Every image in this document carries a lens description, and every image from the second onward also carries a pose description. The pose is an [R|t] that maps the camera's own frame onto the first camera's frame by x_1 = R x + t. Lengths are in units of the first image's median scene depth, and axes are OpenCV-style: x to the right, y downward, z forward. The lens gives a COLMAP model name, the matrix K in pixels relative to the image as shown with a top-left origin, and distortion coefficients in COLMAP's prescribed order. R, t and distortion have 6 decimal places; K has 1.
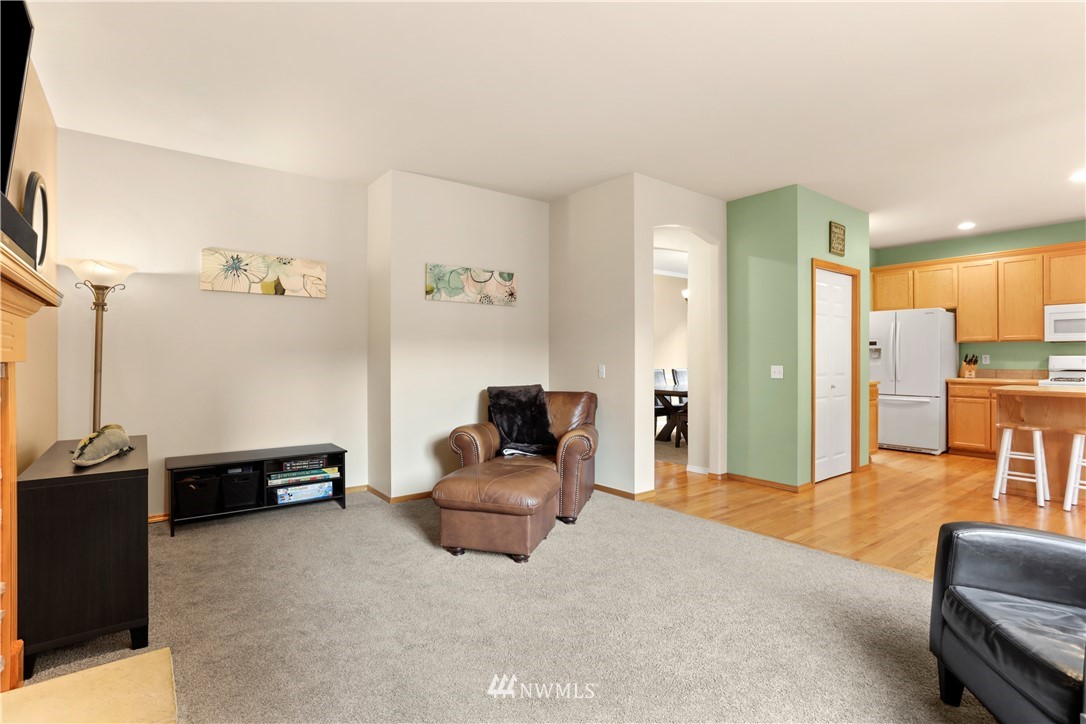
lens RADIAL K [[527.6, 0, 535.4], [0, 527.6, 362.2], [0, 0, 1]] dist [-0.026270, 0.003268]
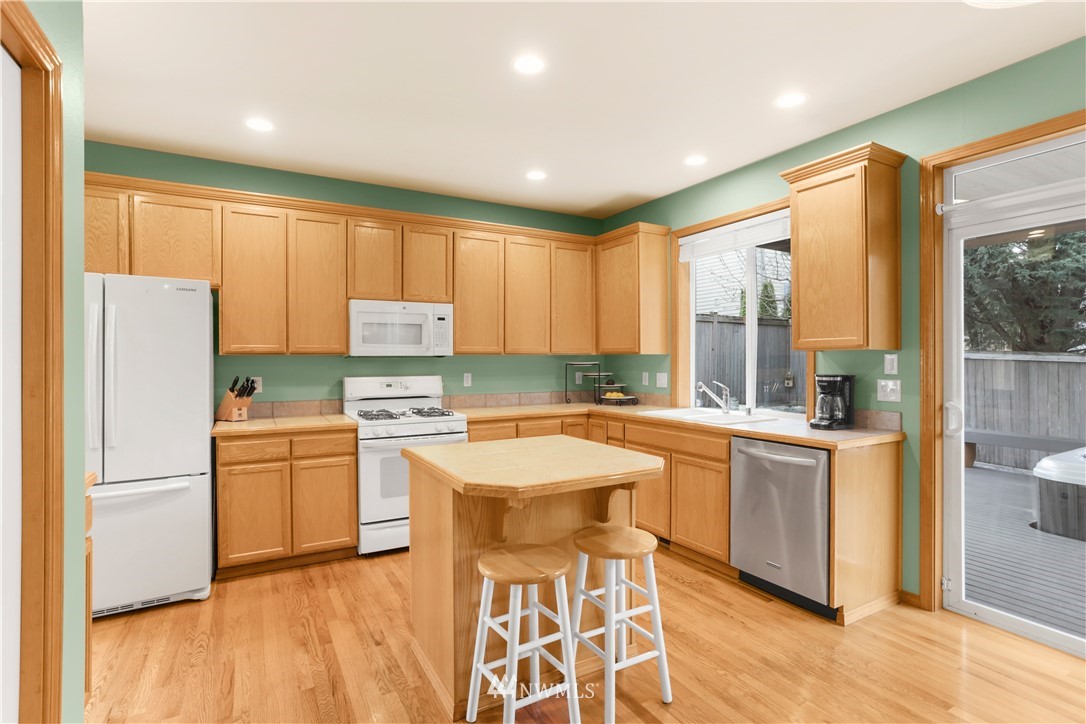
lens RADIAL K [[527.6, 0, 542.3], [0, 527.6, 359.1], [0, 0, 1]] dist [-0.026270, 0.003268]
pose [[0.120907, 0.001154, 0.992663, 0.492770], [0.014153, 0.999896, -0.002887, -0.040800], [-0.992563, 0.014399, 0.120878, 0.908186]]
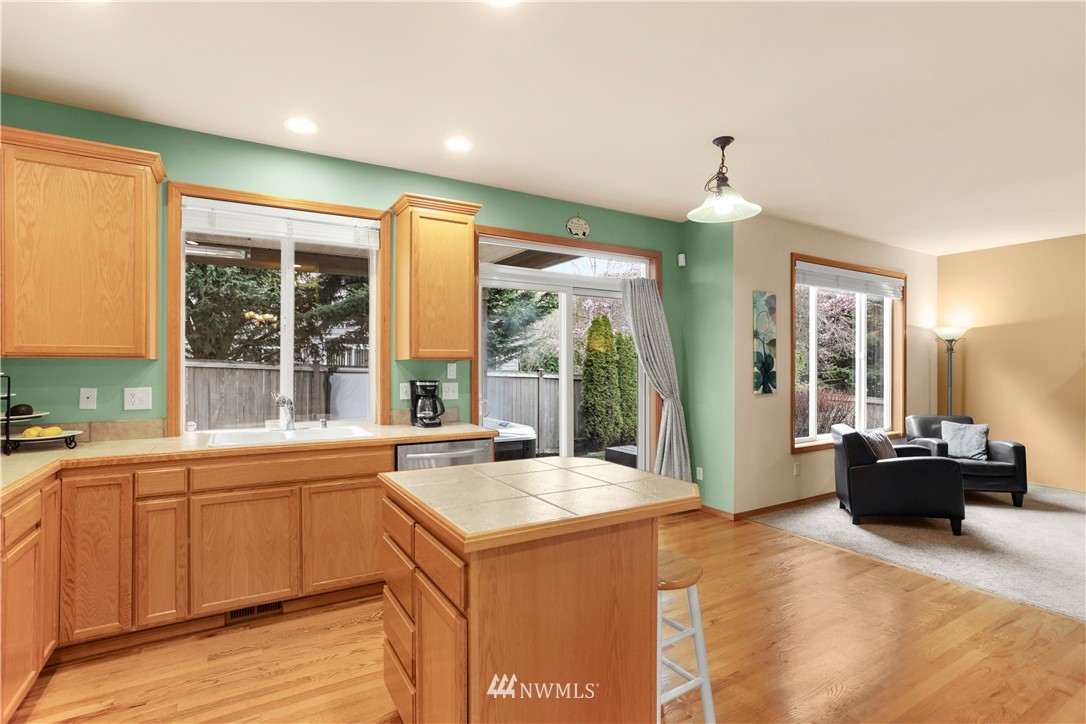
lens RADIAL K [[527.6, 0, 546.9], [0, 527.6, 369.9], [0, 0, 1]] dist [-0.026270, 0.003268]
pose [[-0.994802, -0.001354, 0.101824, 0.951948], [0.000474, 0.999839, 0.017928, -0.047450], [-0.101832, 0.017883, -0.994641, 1.405168]]
